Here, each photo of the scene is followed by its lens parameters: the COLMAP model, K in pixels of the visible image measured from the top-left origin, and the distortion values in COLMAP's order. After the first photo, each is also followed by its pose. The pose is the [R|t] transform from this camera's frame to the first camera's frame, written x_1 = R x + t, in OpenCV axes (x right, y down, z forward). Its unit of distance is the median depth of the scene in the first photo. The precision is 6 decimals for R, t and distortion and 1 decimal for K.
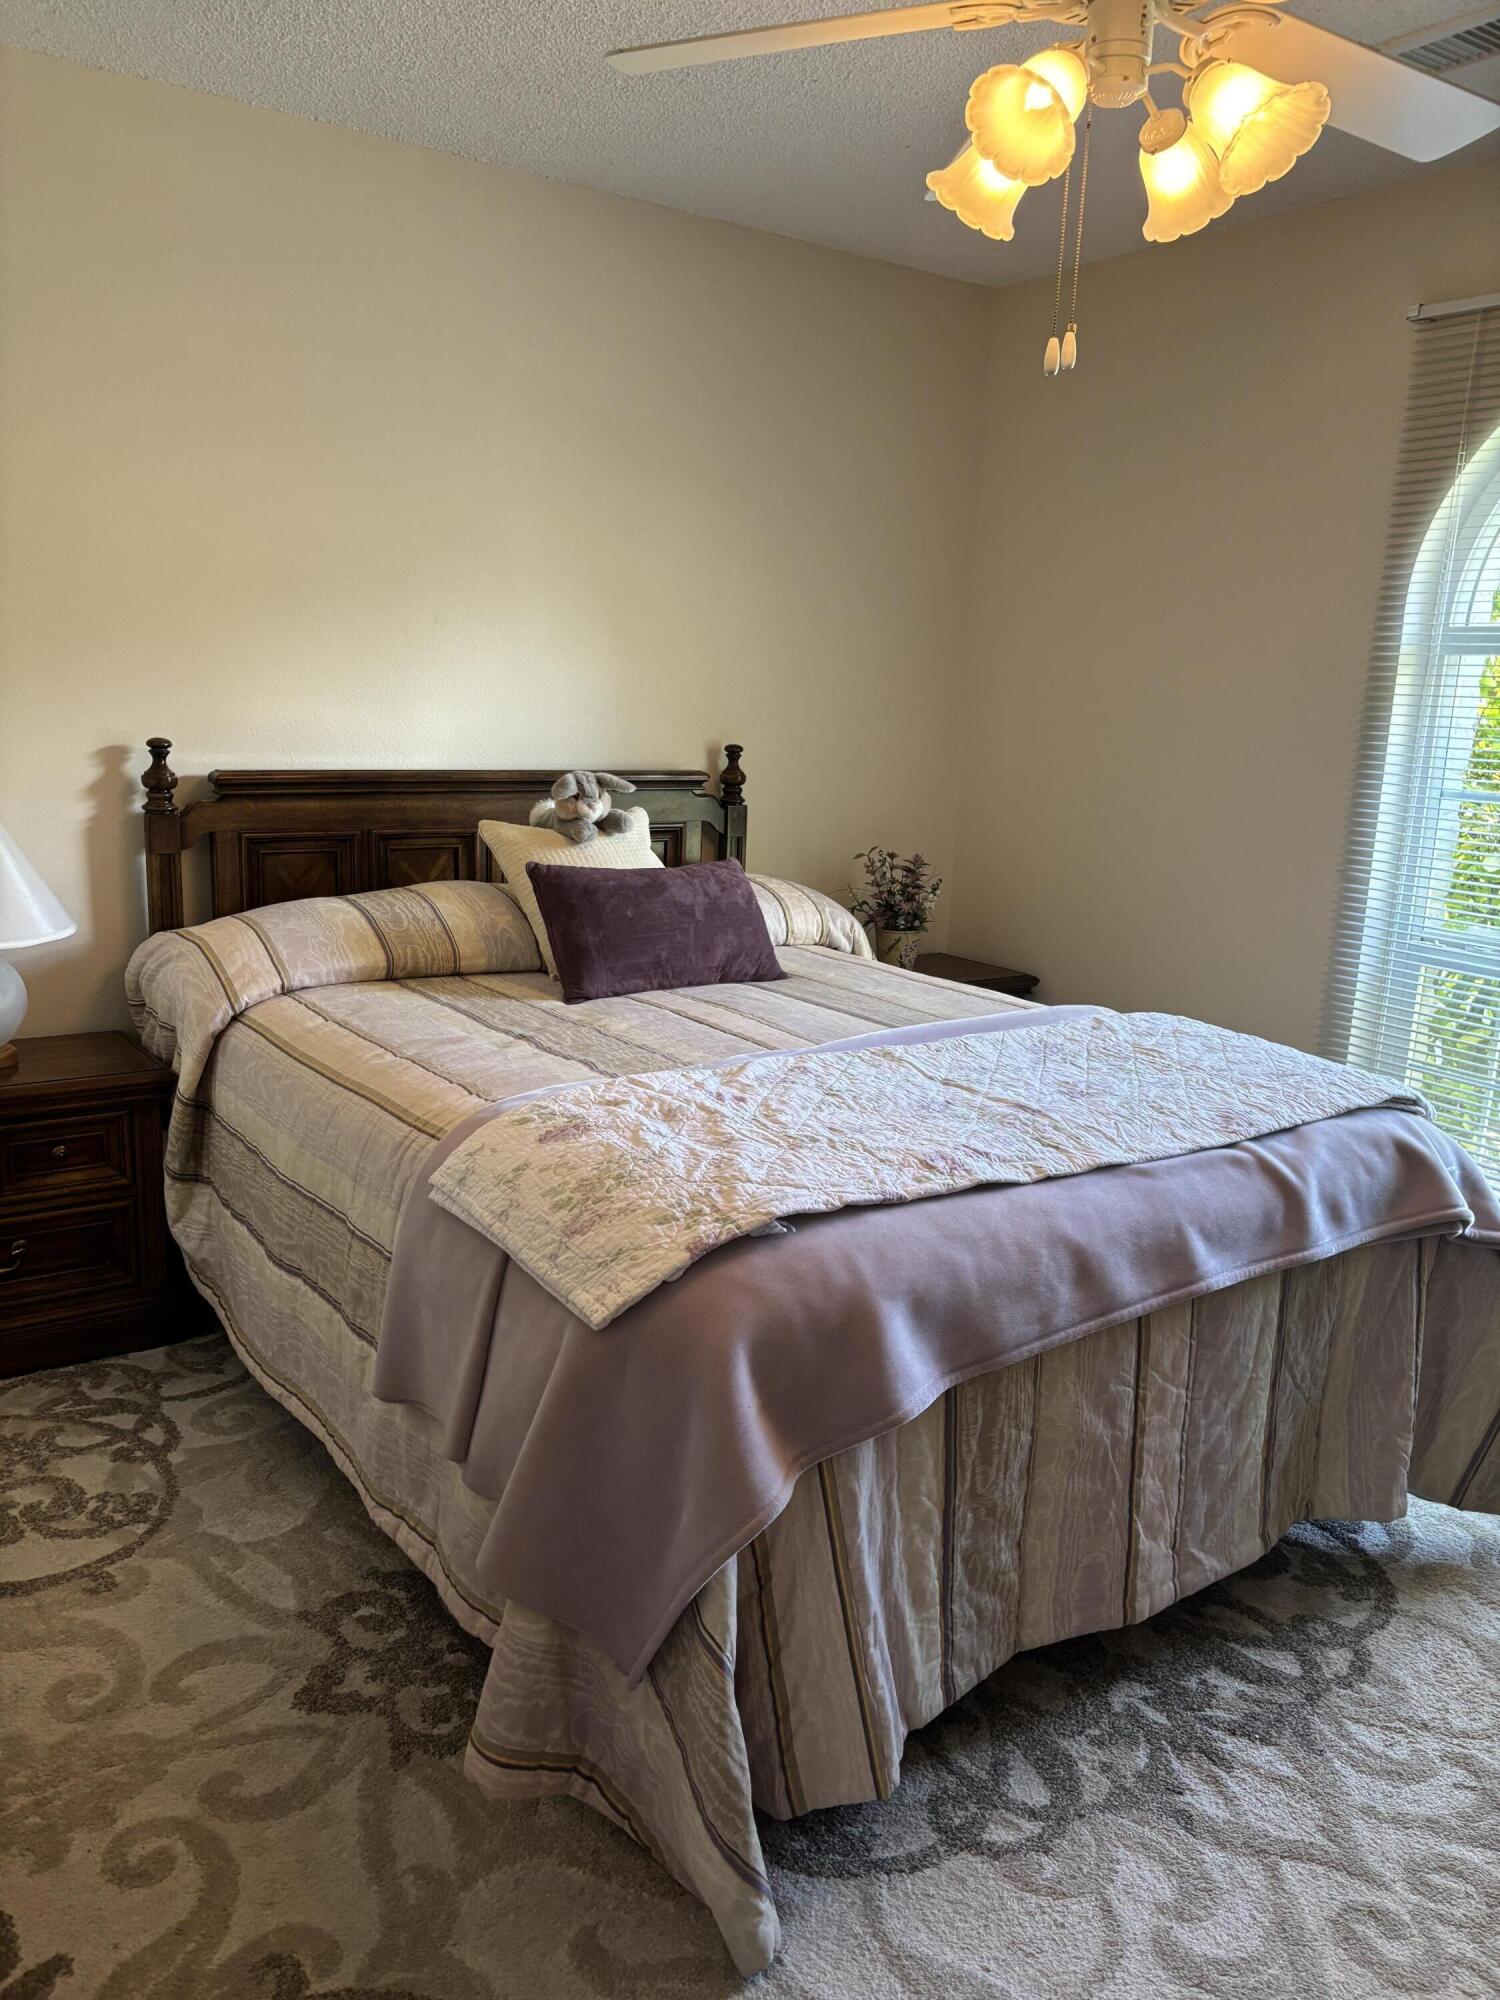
lens RADIAL K [[1543.6, 0, 754.4], [0, 1543.6, 1029.2], [0, 0, 1]] dist [0.124501, -0.281537]
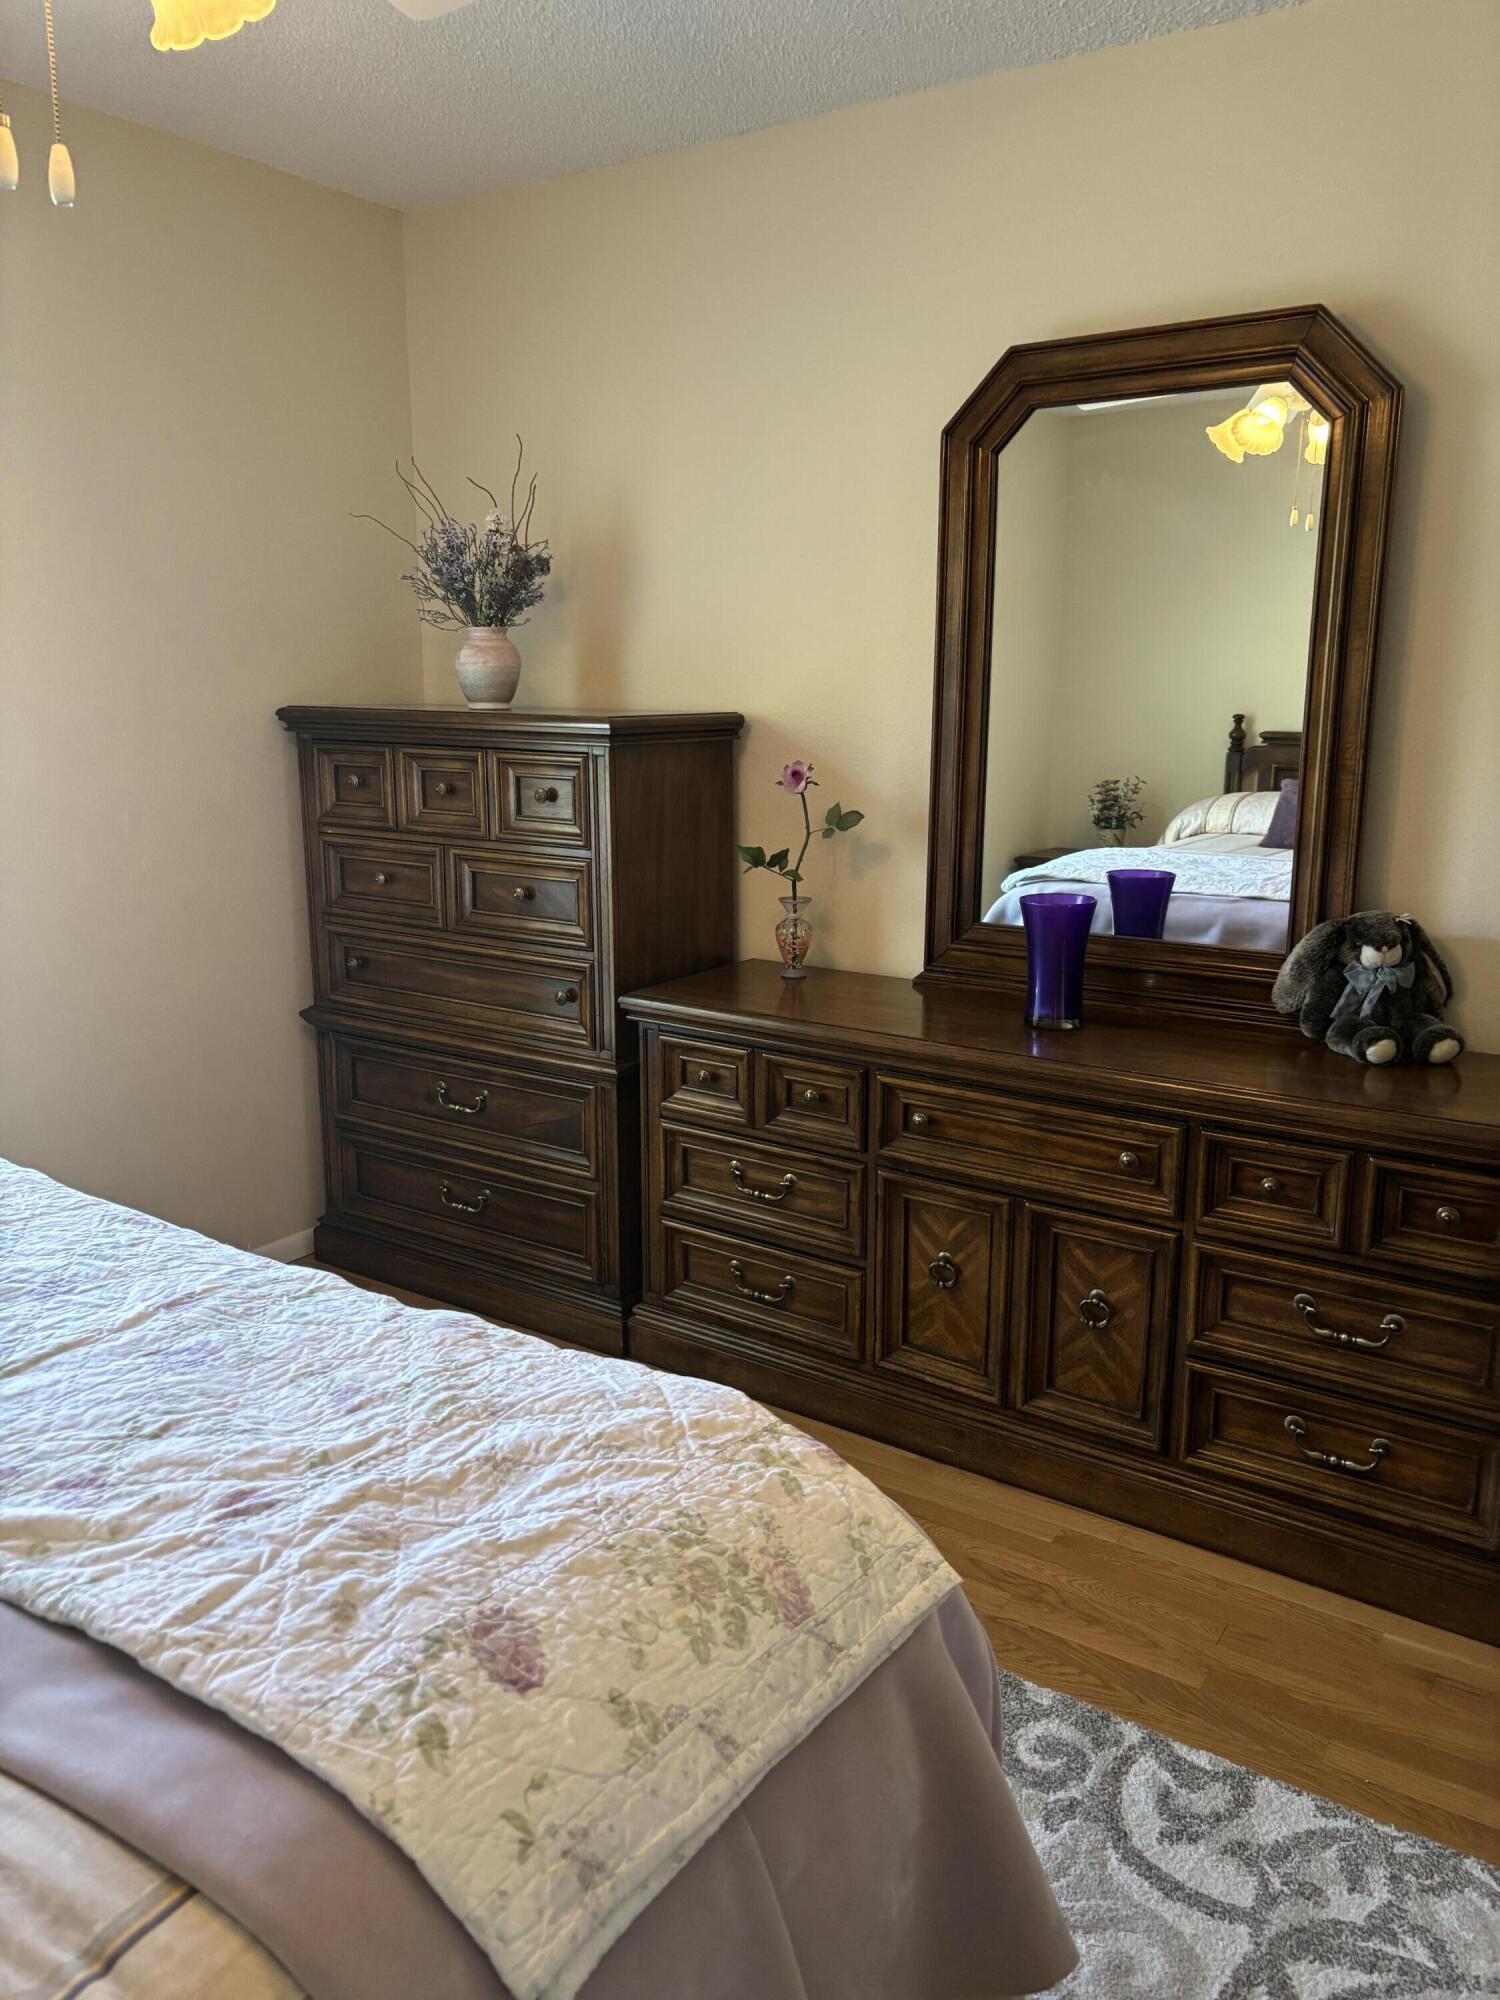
lens RADIAL K [[1543.6, 0, 754.4], [0, 1543.6, 1029.2], [0, 0, 1]] dist [0.124501, -0.281537]
pose [[-0.367797, -0.260460, 0.892684, -0.530634], [0.191366, 0.918226, 0.346757, -0.263760], [-0.910002, 0.298365, -0.287878, 0.982661]]
